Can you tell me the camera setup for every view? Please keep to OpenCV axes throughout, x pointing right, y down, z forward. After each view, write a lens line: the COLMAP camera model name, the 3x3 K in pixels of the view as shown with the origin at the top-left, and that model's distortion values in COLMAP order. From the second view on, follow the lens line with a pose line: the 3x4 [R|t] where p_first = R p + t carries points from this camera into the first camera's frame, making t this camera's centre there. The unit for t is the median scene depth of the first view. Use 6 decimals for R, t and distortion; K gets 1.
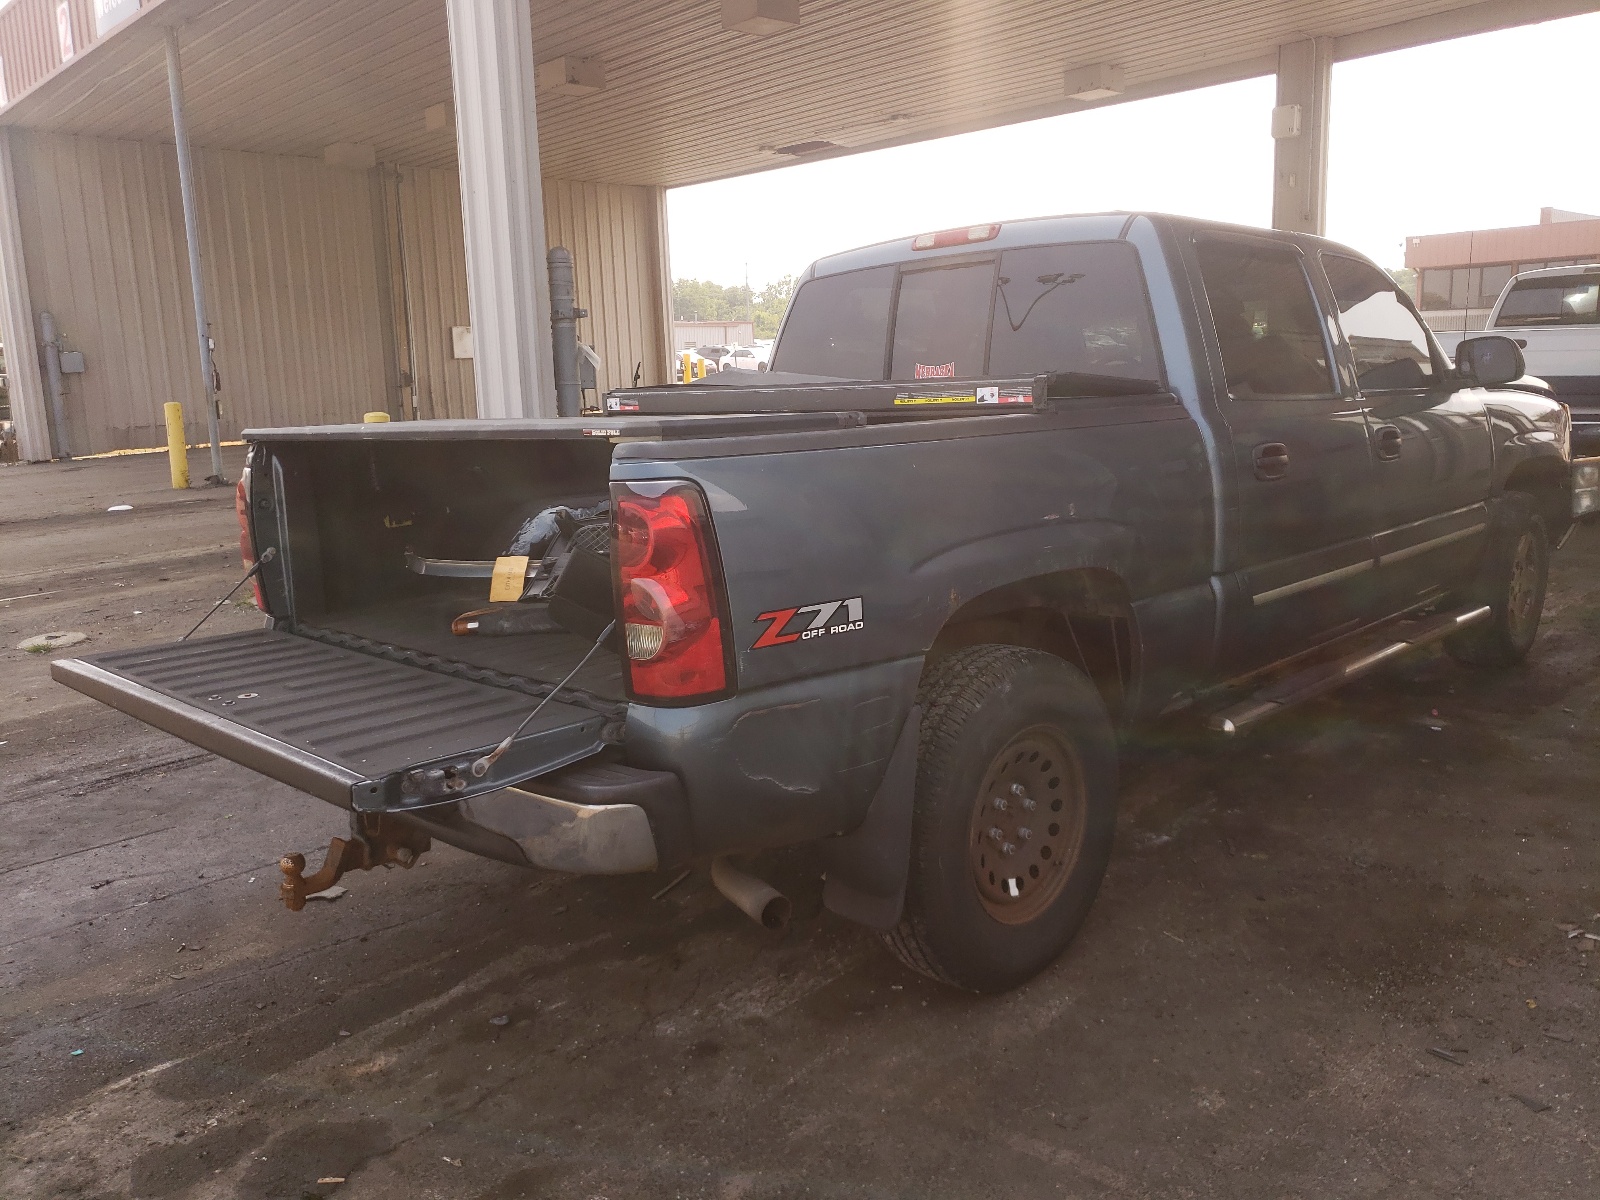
lens RADIAL K [[1237.8, 0, 800.0], [0, 1237.8, 600.0], [0, 0, 1]] dist [0.006209, 0.012455]
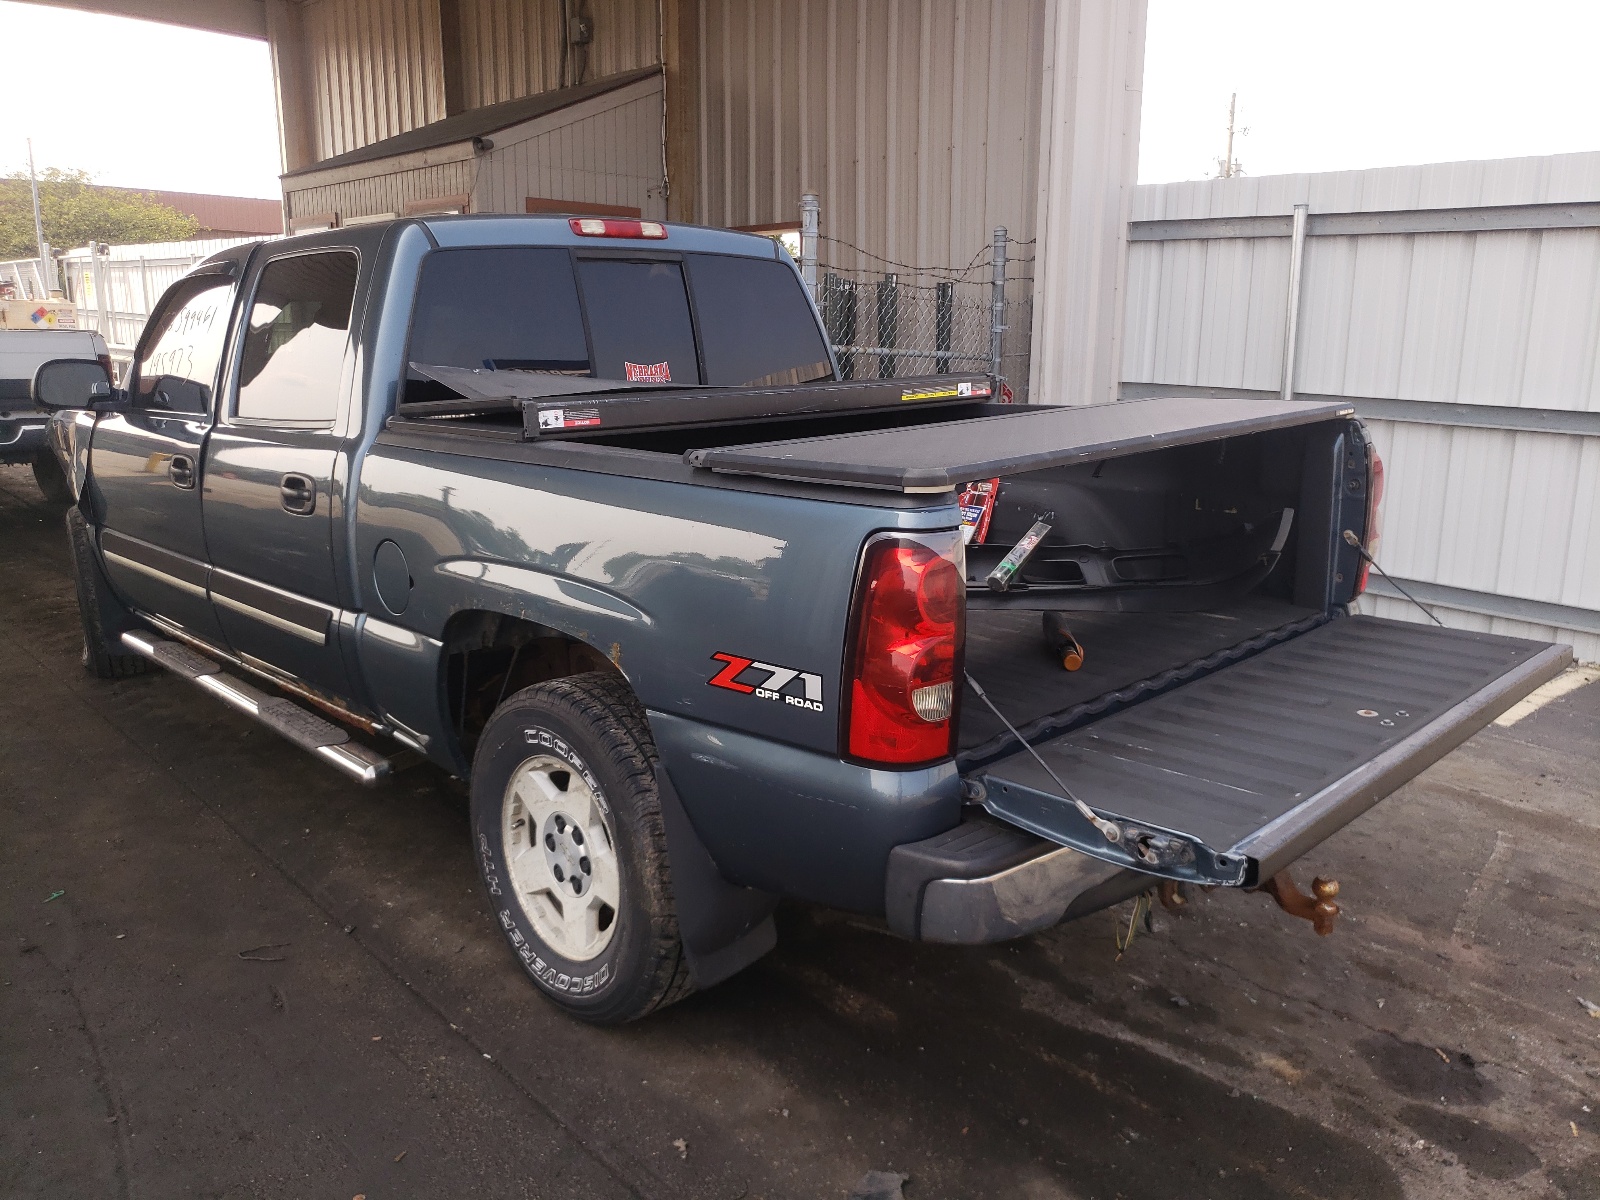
lens RADIAL K [[1183.0, 0, 800.0], [0, 1183.0, 600.0], [0, 0, 1]] dist [0.004331, 0.001995]
pose [[0.024206, -0.170531, 0.985055, -1.154064], [0.179468, 0.970077, 0.163528, -0.214427], [-0.983466, 0.172828, 0.054086, 1.164497]]
